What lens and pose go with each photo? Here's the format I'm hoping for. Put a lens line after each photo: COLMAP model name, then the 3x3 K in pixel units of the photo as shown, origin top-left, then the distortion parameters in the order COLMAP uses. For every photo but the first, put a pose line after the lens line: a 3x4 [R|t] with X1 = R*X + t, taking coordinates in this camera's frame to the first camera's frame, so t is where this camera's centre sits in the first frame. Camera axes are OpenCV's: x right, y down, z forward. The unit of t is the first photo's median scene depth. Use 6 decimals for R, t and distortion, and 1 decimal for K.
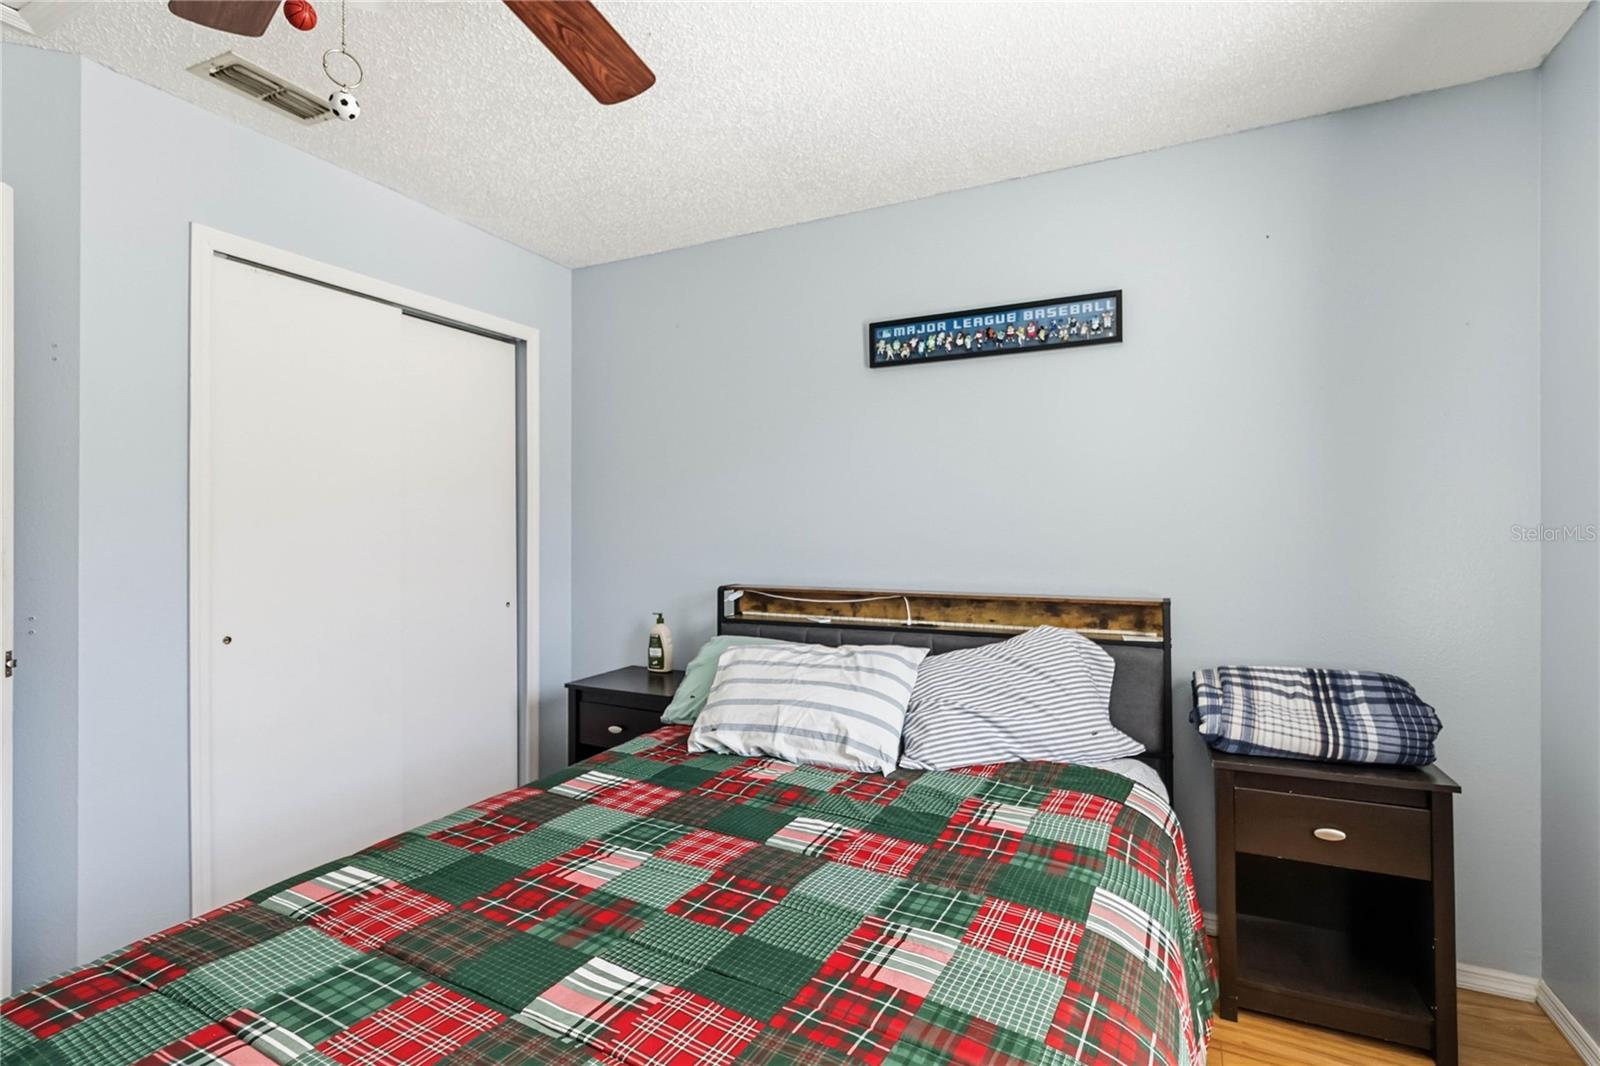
lens RADIAL K [[743.8, 0, 814.6], [0, 743.8, 517.9], [0, 0, 1]] dist [0.001343, 0.000682]
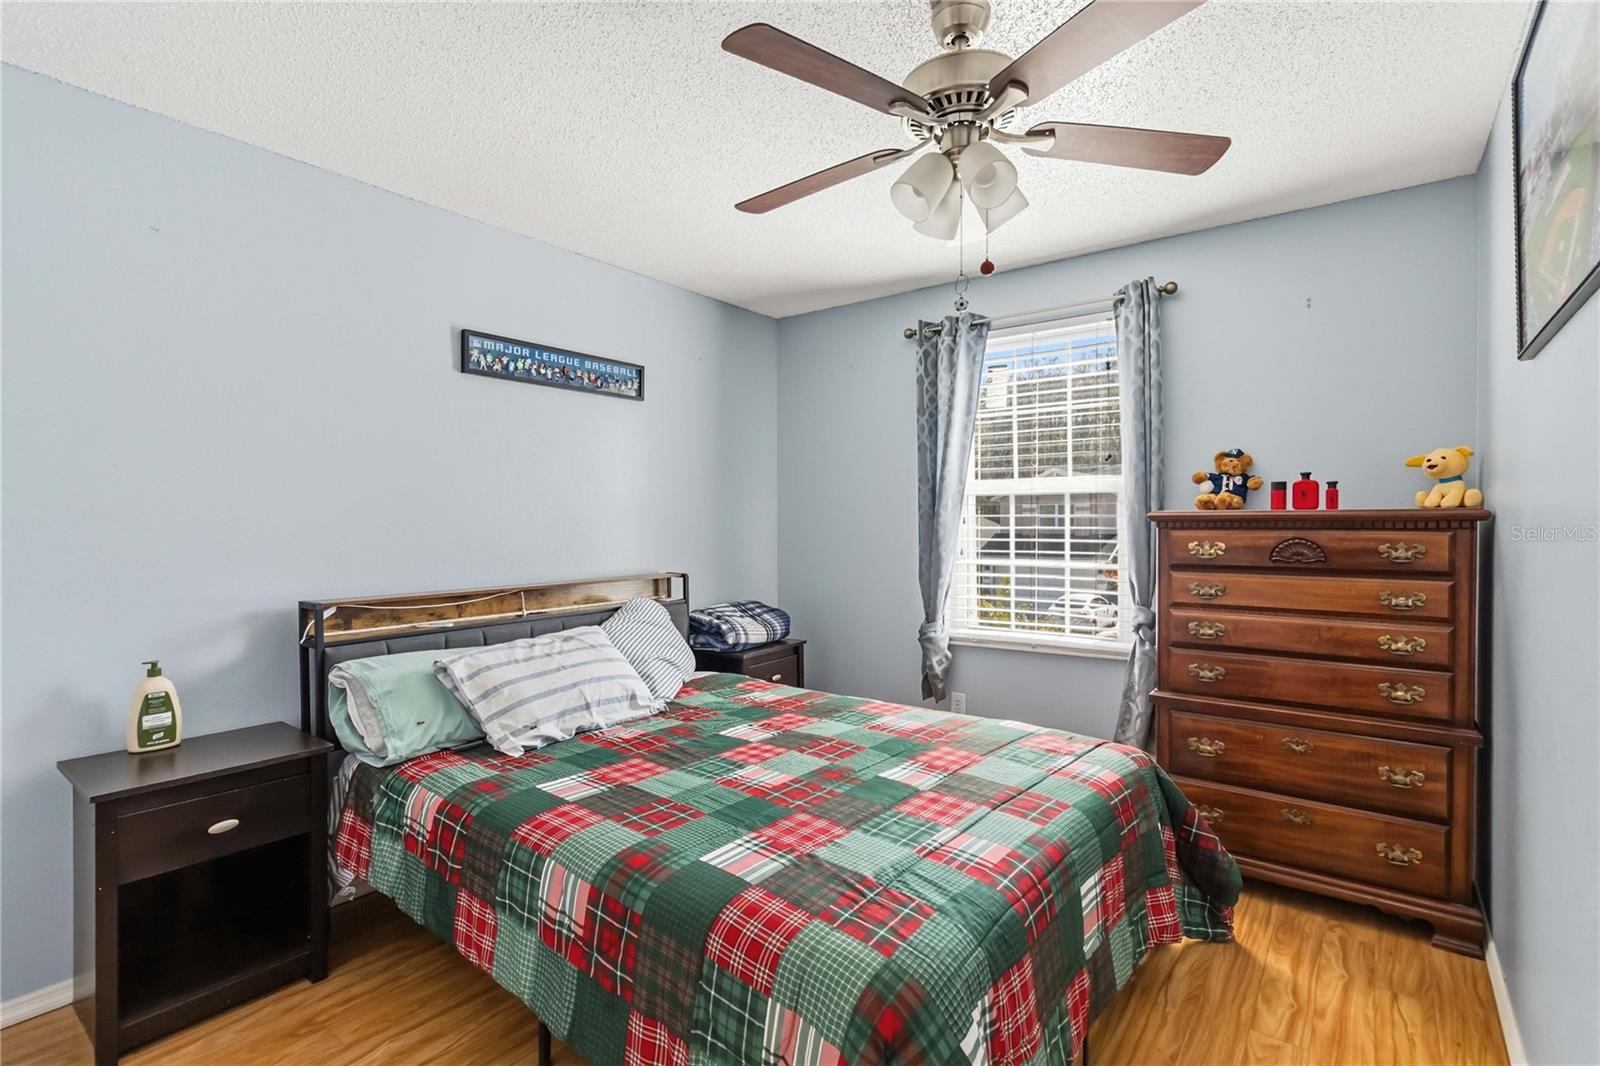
lens RADIAL K [[743.8, 0, 814.6], [0, 743.8, 517.9], [0, 0, 1]] dist [0.001343, 0.000682]
pose [[0.189097, 0.006342, 0.981938, -0.877960], [-0.011178, 0.999928, -0.004305, -0.003448], [-0.981895, -0.010162, 0.189154, 0.350717]]
